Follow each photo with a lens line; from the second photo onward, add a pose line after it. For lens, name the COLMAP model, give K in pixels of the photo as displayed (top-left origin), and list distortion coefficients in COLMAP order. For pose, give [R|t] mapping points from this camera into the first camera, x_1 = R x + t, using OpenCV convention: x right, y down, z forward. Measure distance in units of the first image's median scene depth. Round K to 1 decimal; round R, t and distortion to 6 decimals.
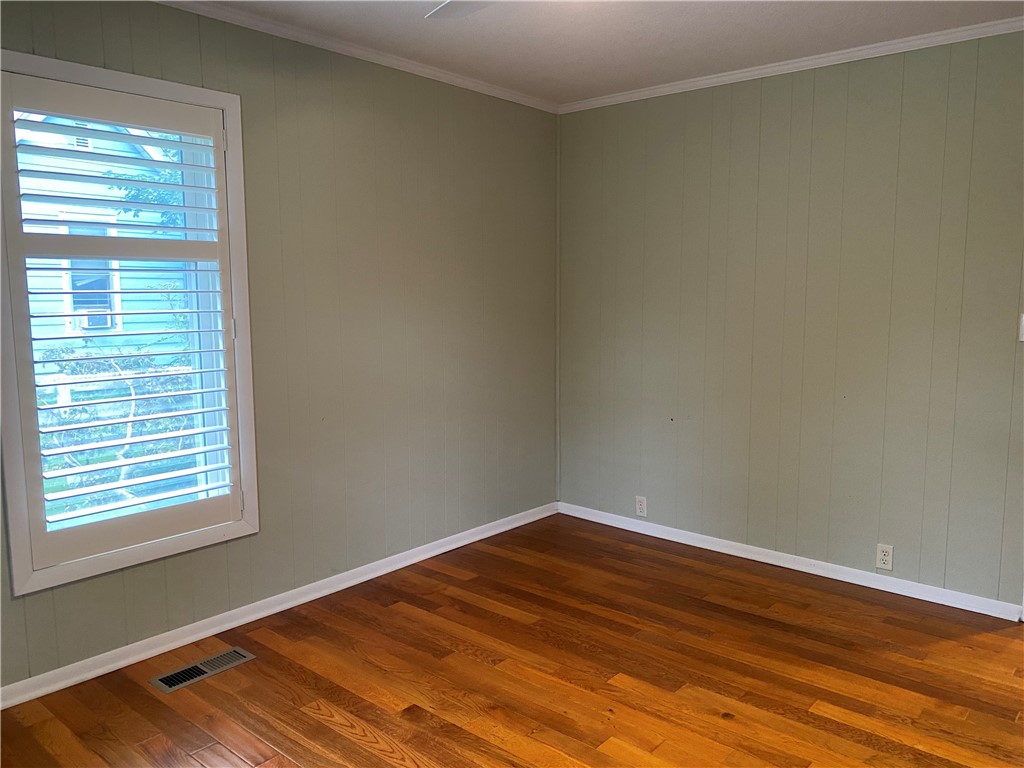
lens RADIAL K [[783.8, 0, 515.6], [0, 783.8, 383.9], [0, 0, 1]] dist [0.004037, 0.003020]
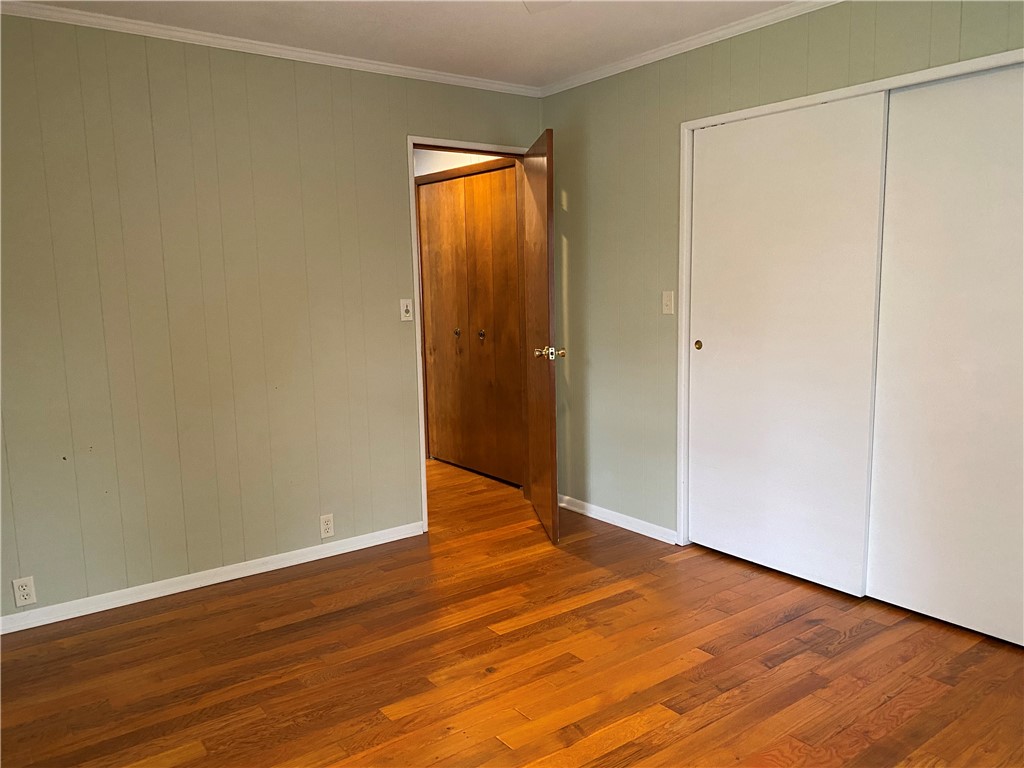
lens RADIAL K [[783.8, 0, 514.3], [0, 783.8, 385.1], [0, 0, 1]] dist [0.004037, 0.003020]
pose [[0.222126, -0.133355, 0.965855, -0.502630], [0.140319, 0.984663, 0.103681, -0.049534], [-0.964868, 0.112497, 0.237432, 0.470735]]
